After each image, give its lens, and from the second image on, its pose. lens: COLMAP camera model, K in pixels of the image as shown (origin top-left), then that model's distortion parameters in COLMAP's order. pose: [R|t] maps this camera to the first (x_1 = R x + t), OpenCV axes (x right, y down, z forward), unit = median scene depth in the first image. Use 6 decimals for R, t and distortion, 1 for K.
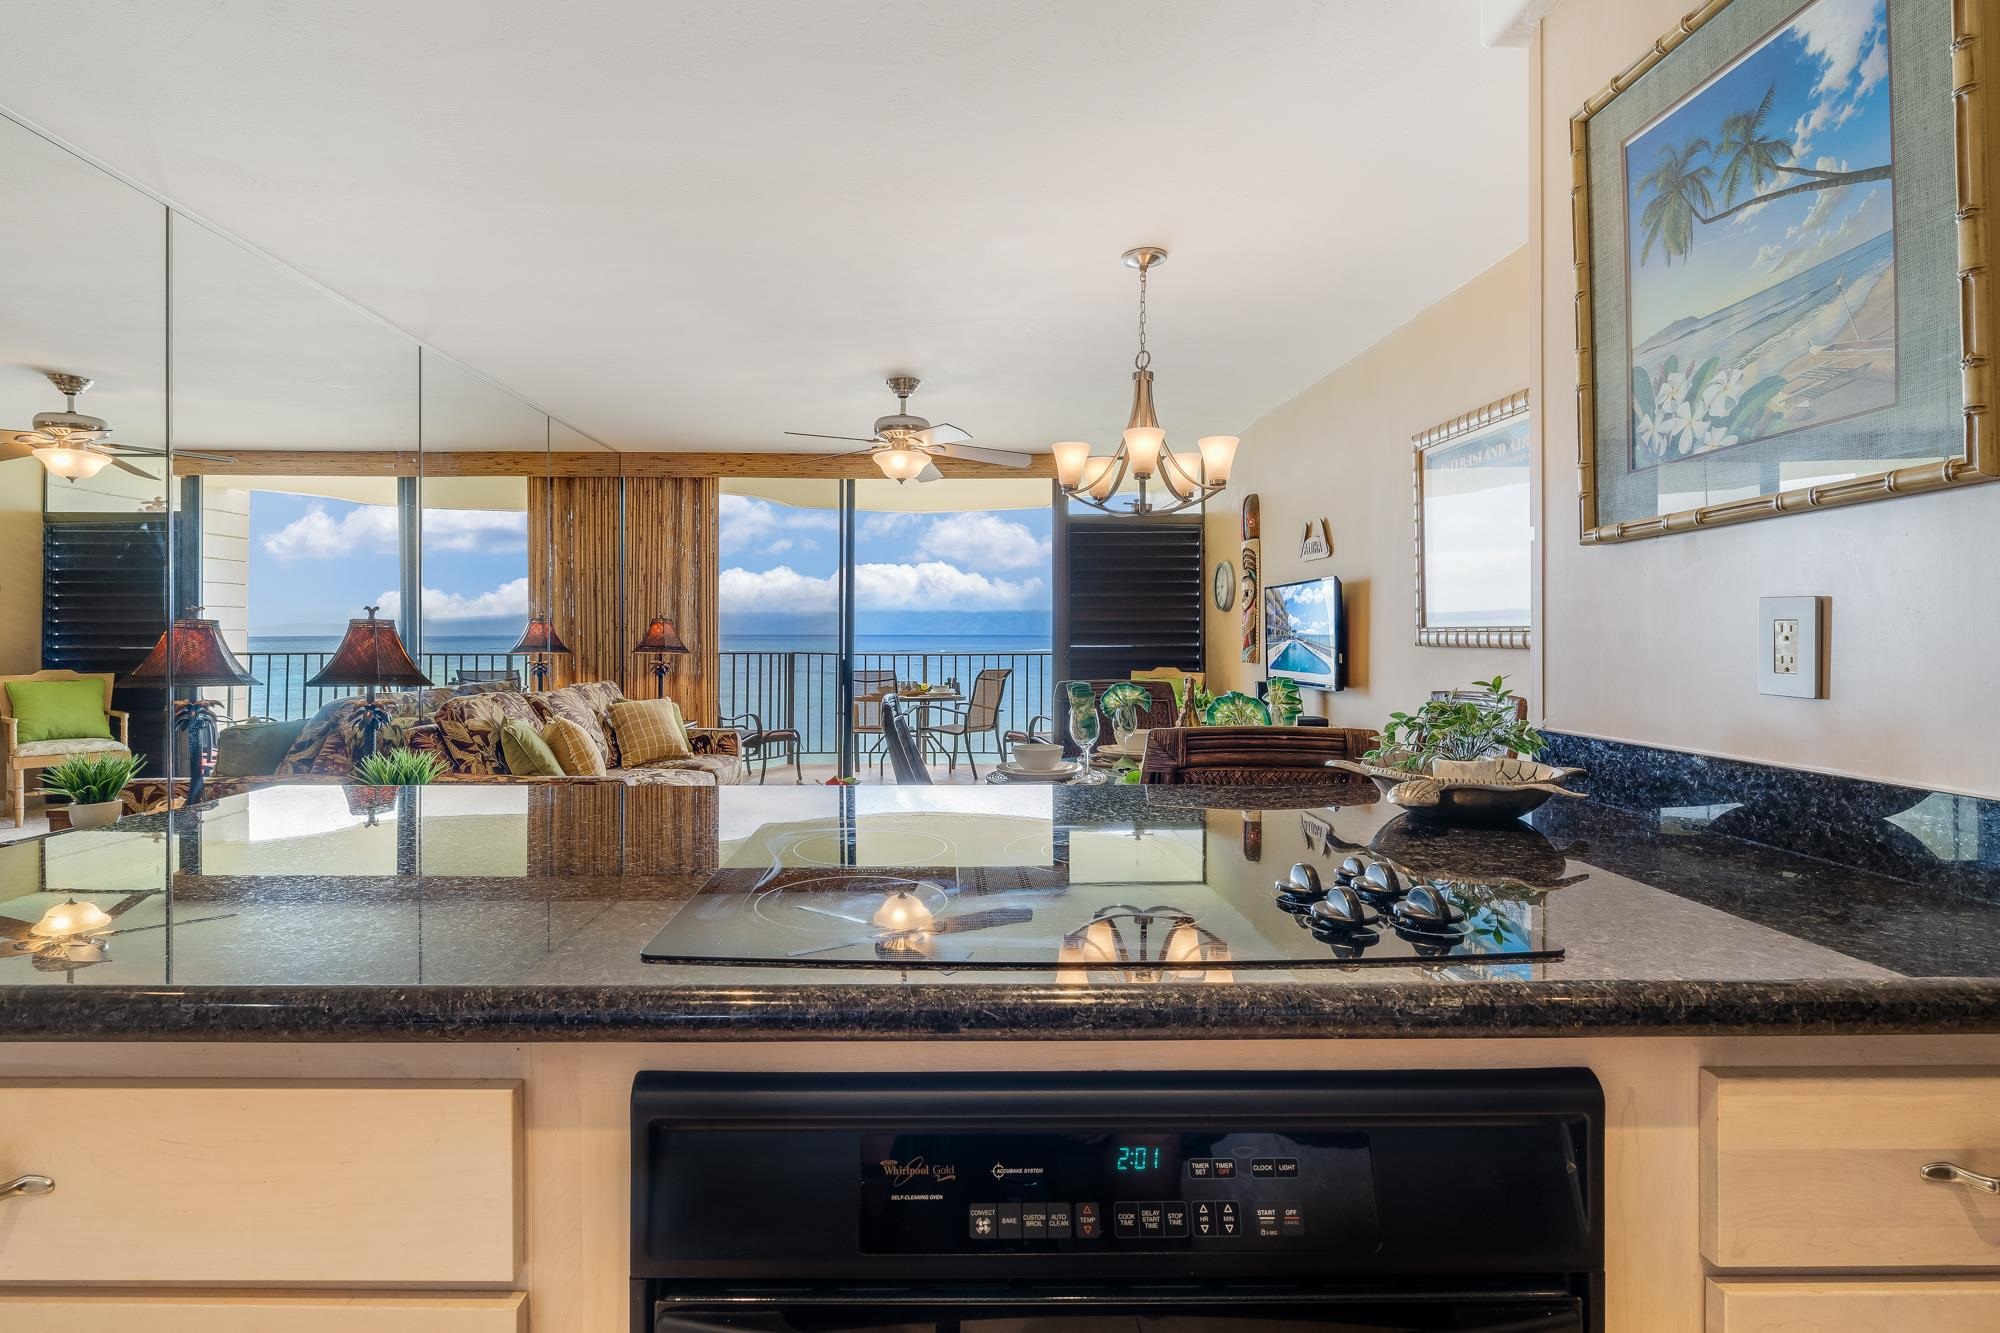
lens RADIAL K [[932.3, 0, 981.7], [0, 932.3, 653.3], [0, 0, 1]] dist [-0.002649, -0.001197]
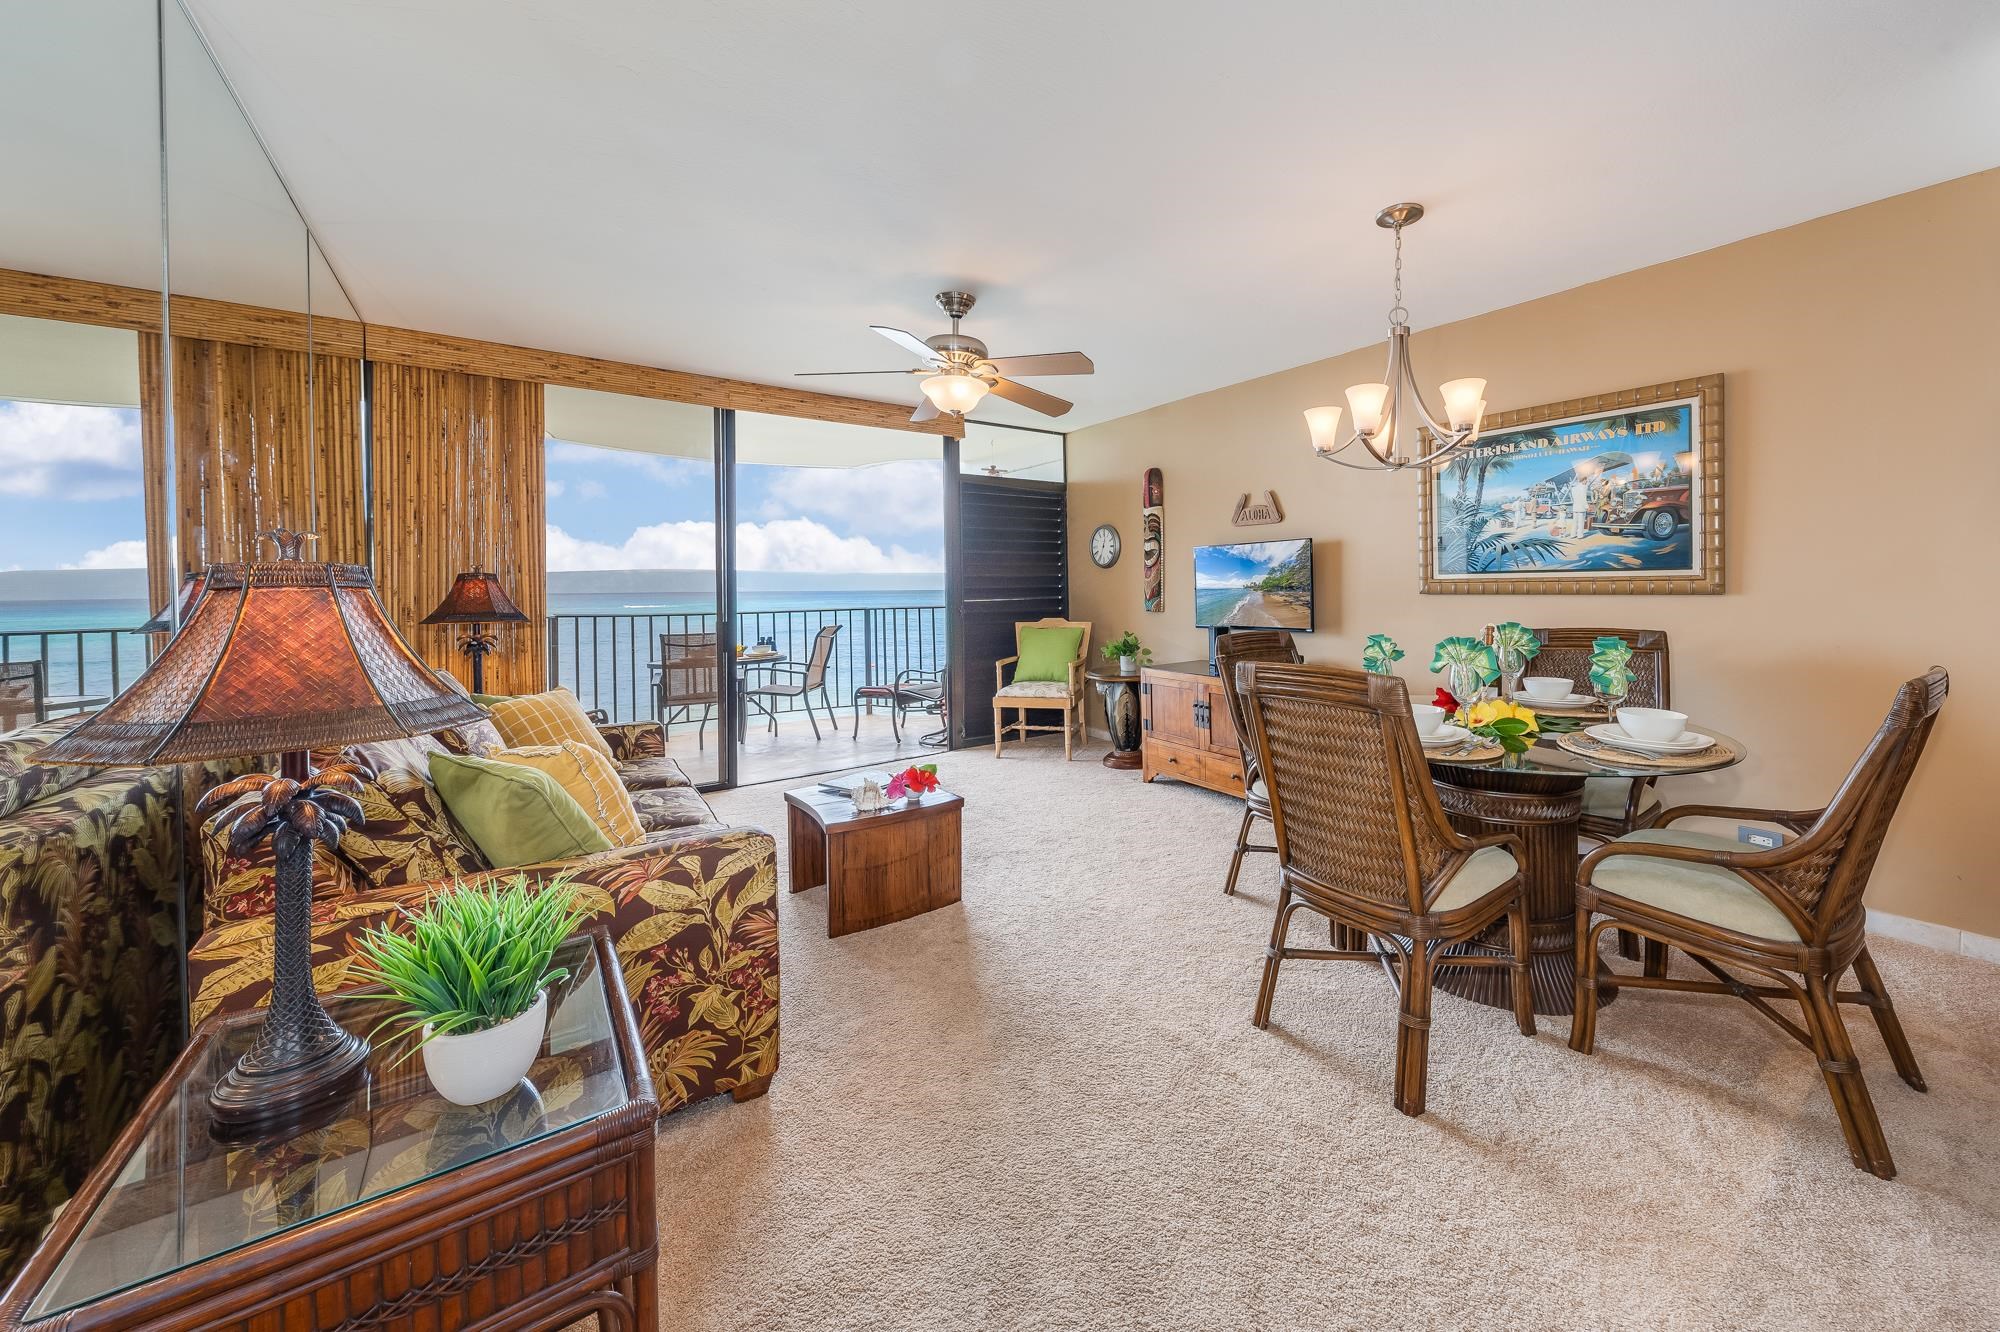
lens RADIAL K [[715.6, 0, 1065.3], [0, 715.6, 607.2], [0, 0, 1]] dist [-0.003710, -0.000244]
pose [[0.804276, -0.025461, 0.593711, -0.292689], [0.023511, 0.999663, 0.011020, -0.007132], [-0.593791, 0.005096, 0.804603, 0.294996]]
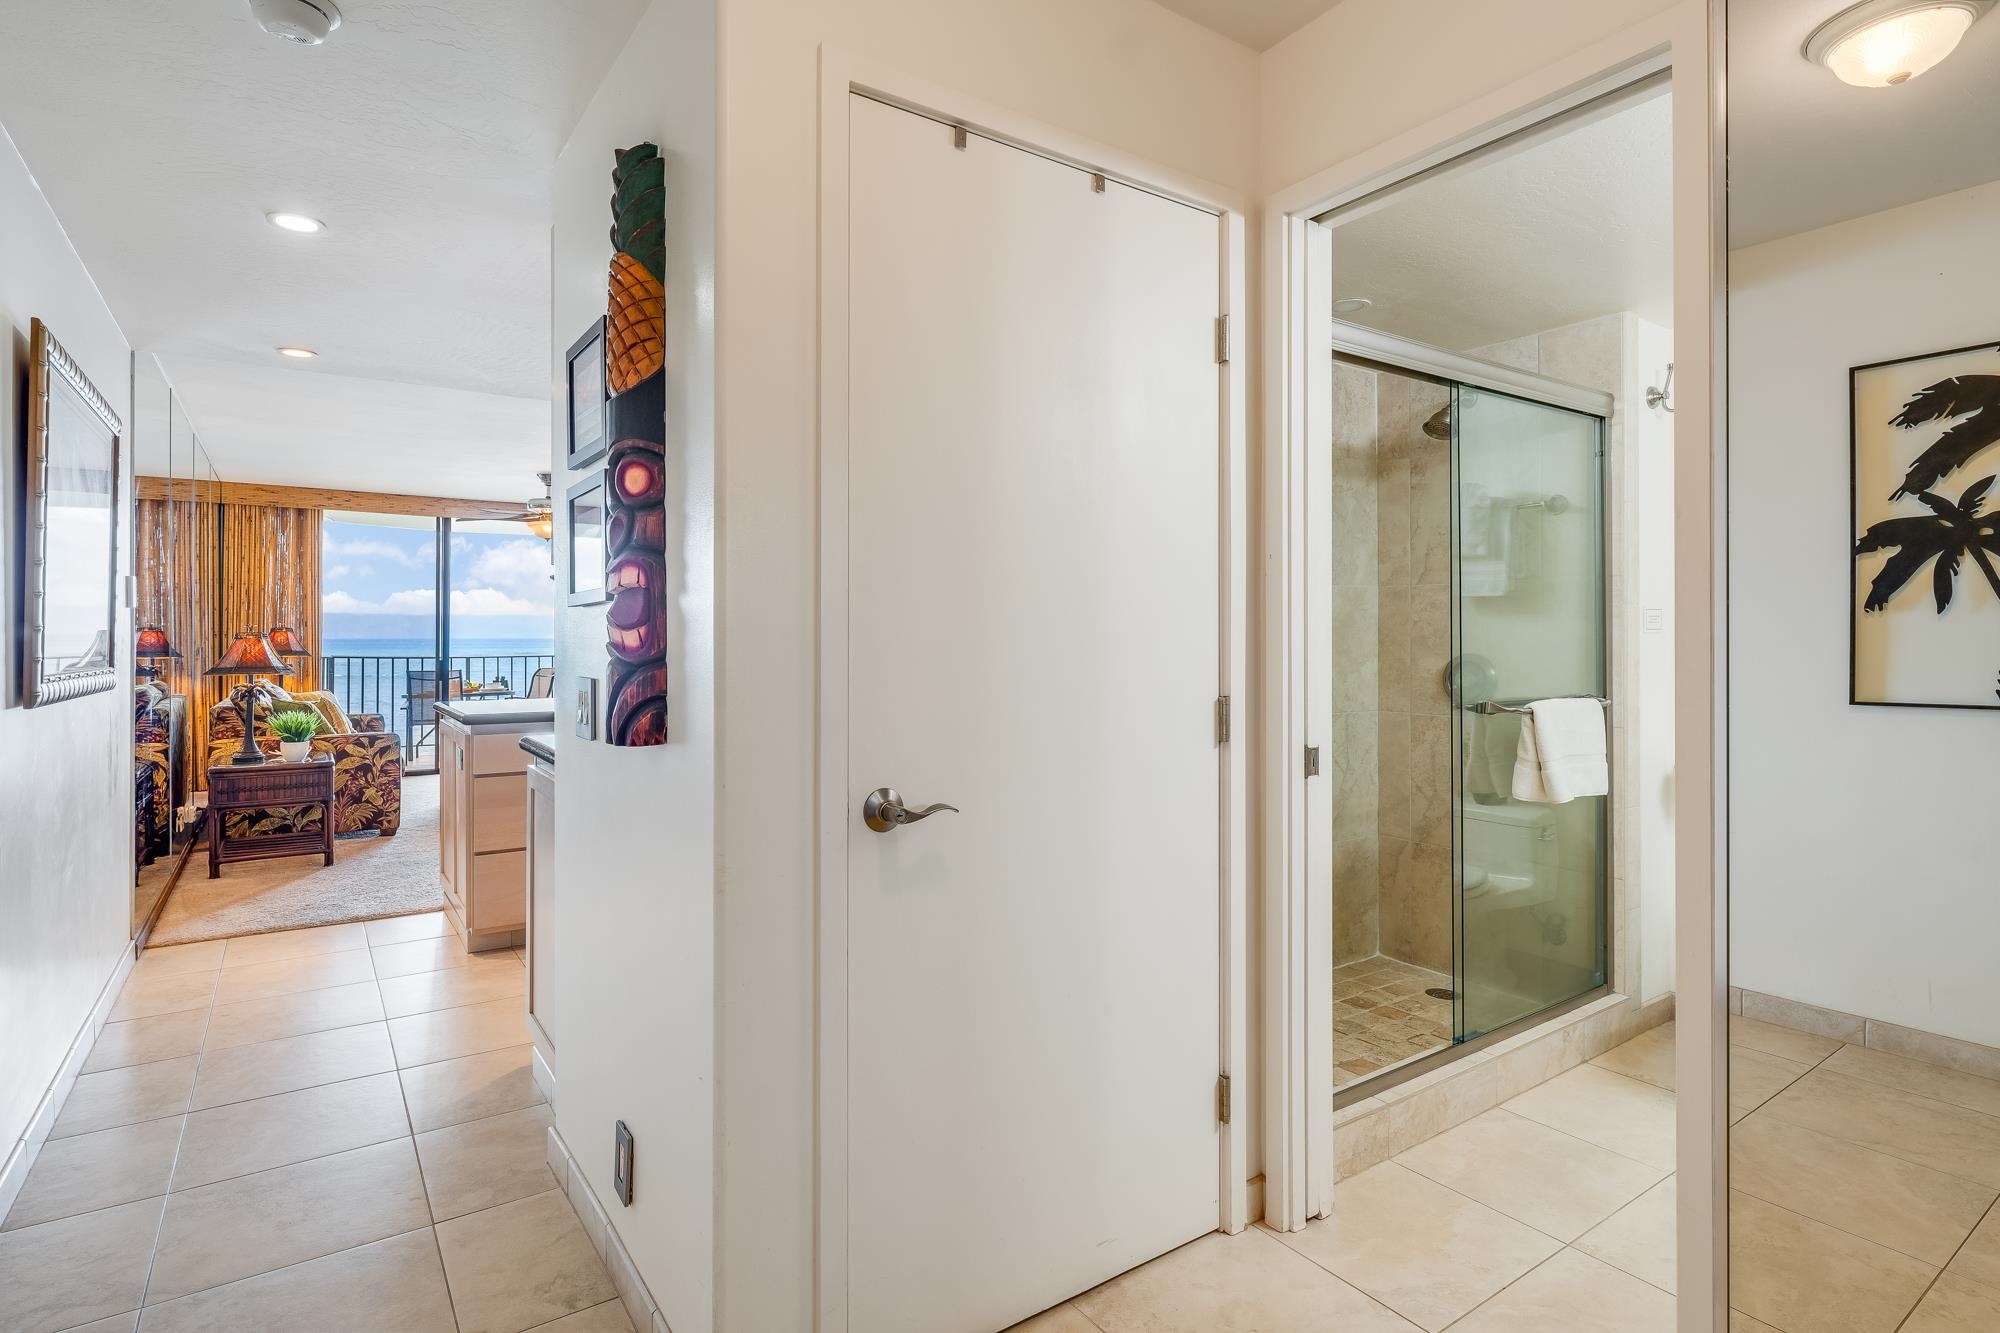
lens RADIAL K [[1026.1, 0, 1011.1], [0, 1026.1, 651.3], [0, 0, 1]] dist [0.004608, 0.001972]
pose [[0.834394, -0.008355, 0.551104, -0.276964], [0.012697, 0.999911, -0.004064, 0.009828], [-0.551022, 0.010388, 0.834426, -0.590158]]
